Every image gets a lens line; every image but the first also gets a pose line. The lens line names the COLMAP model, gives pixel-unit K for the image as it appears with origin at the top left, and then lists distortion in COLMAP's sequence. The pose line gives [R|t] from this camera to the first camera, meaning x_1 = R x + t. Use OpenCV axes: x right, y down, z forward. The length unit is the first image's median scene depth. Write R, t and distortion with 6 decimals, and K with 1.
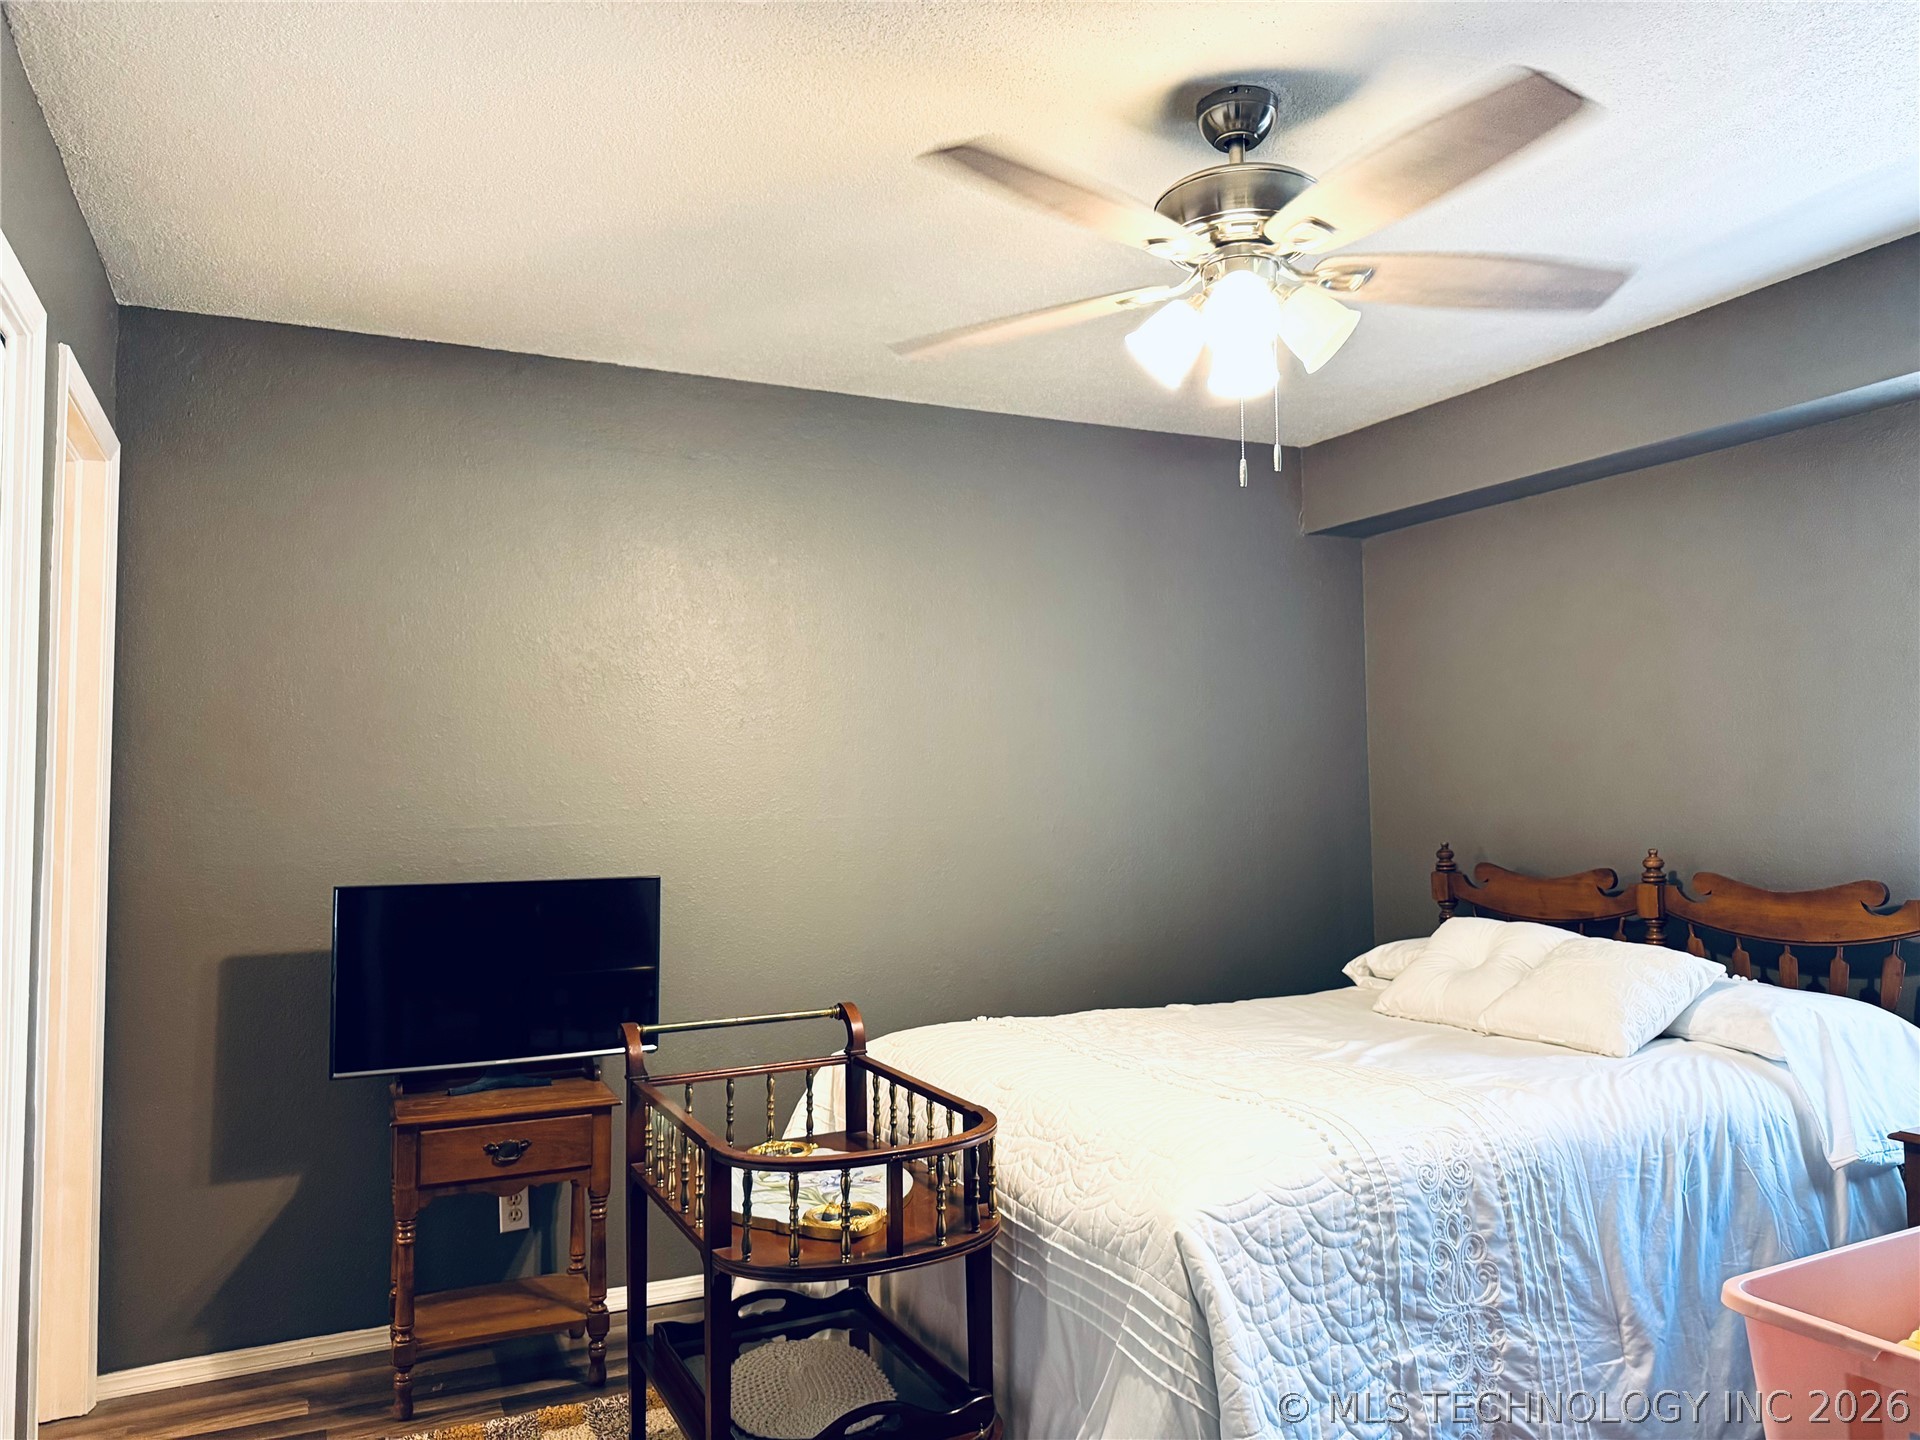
lens RADIAL K [[1338.3, 0, 960.0], [0, 1338.3, 720.0], [0, 0, 1]] dist [0.090834, -0.158717]
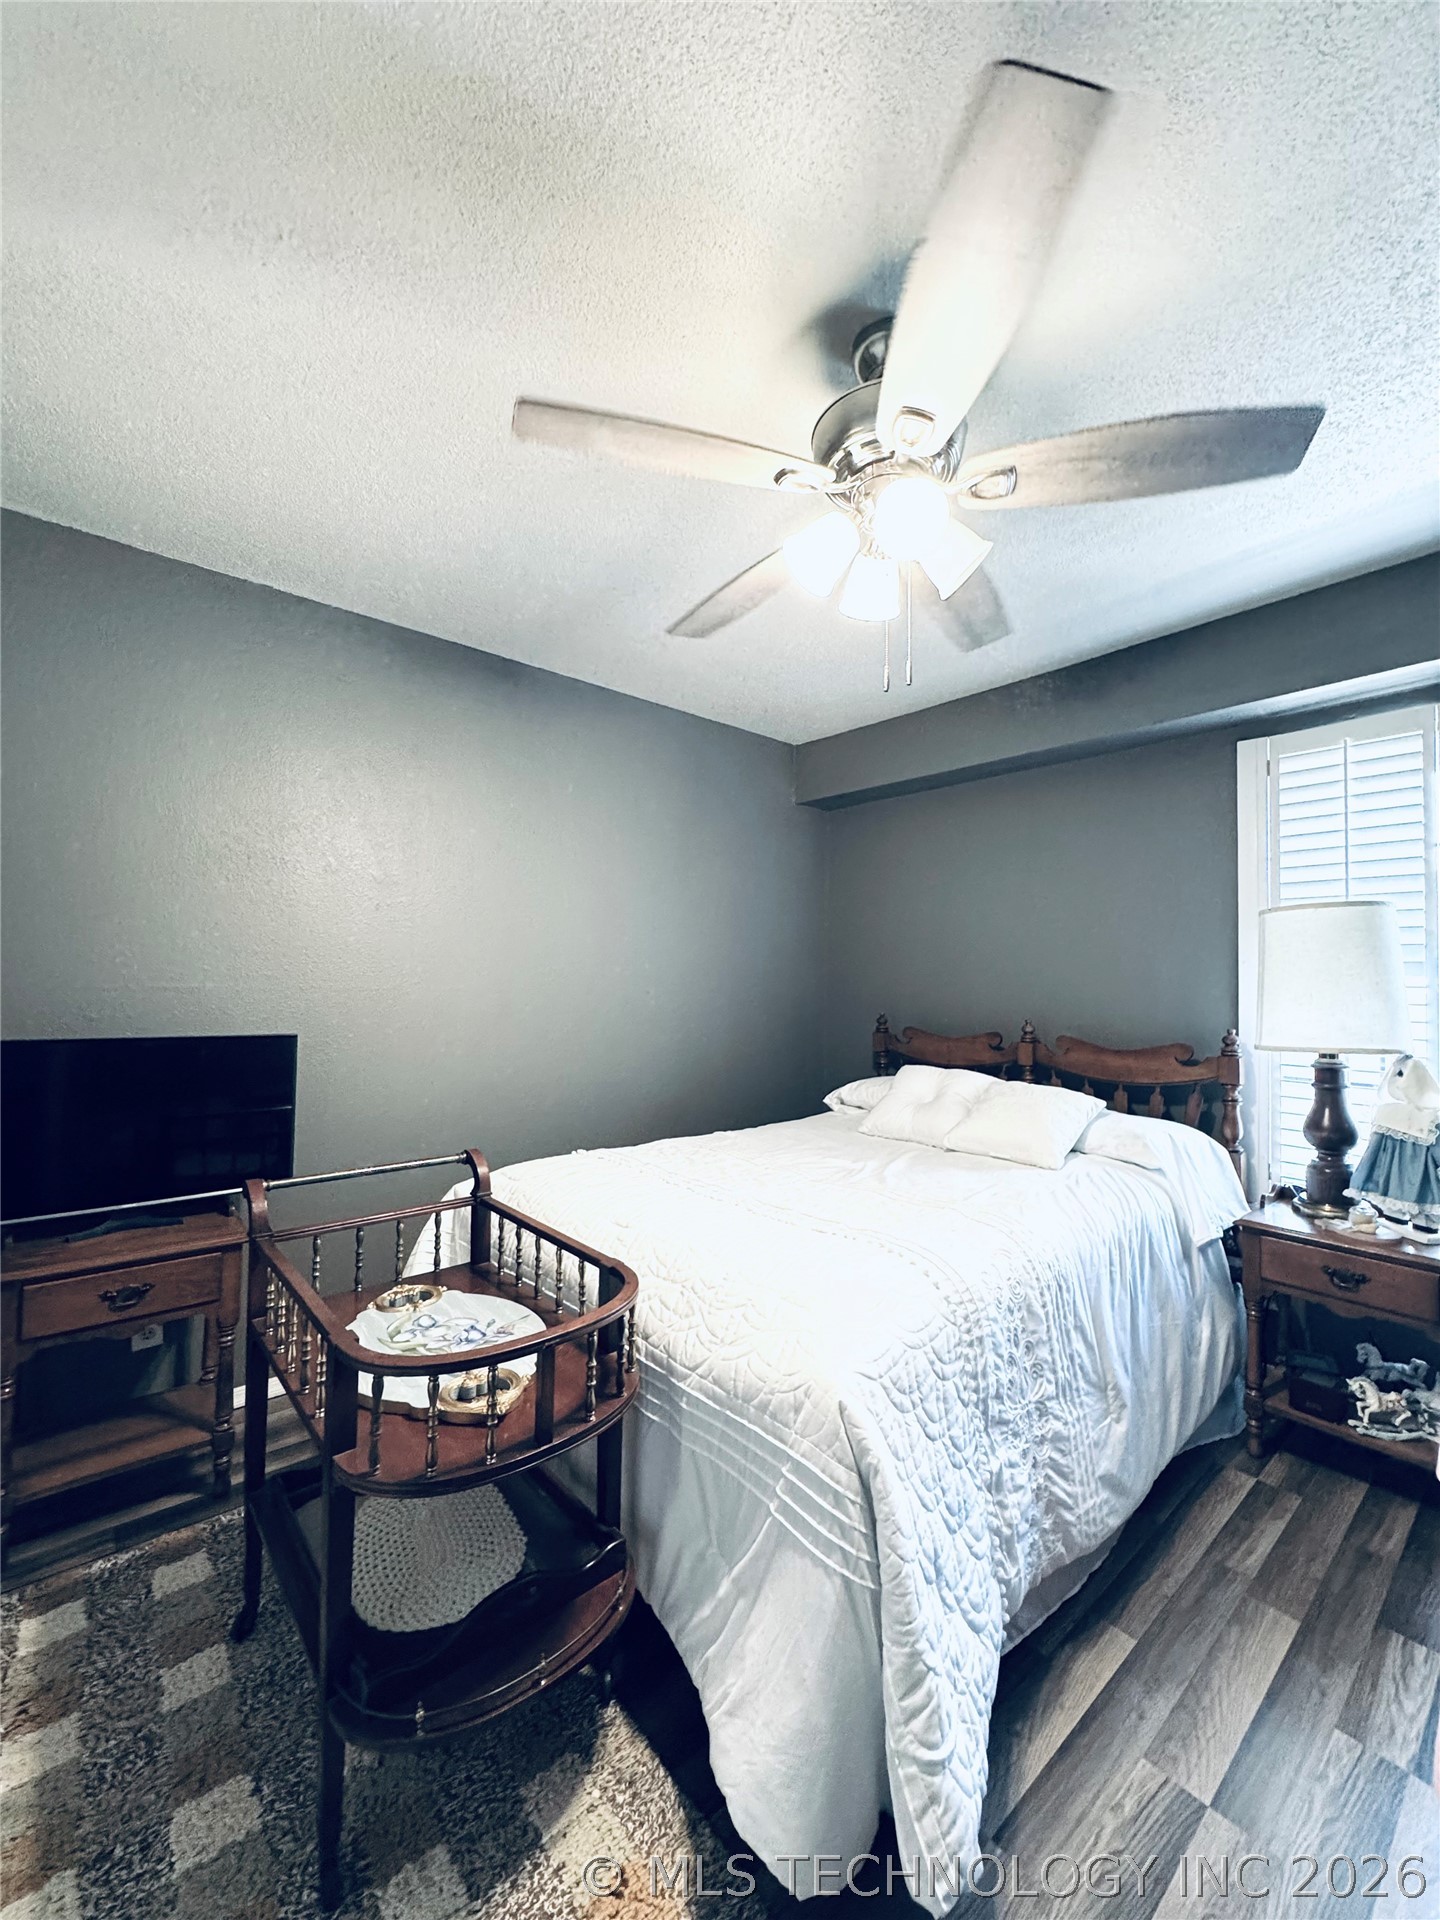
lens RADIAL K [[772.5, 0, 729.0], [0, 772.5, 960.4], [0, 0, 1]] dist [-0.001833, -0.000195]
pose [[0.963053, 0.033583, 0.267211, -0.072774], [-0.041403, 0.998862, 0.023683, 0.035879], [-0.266112, -0.033872, 0.963347, 0.418320]]
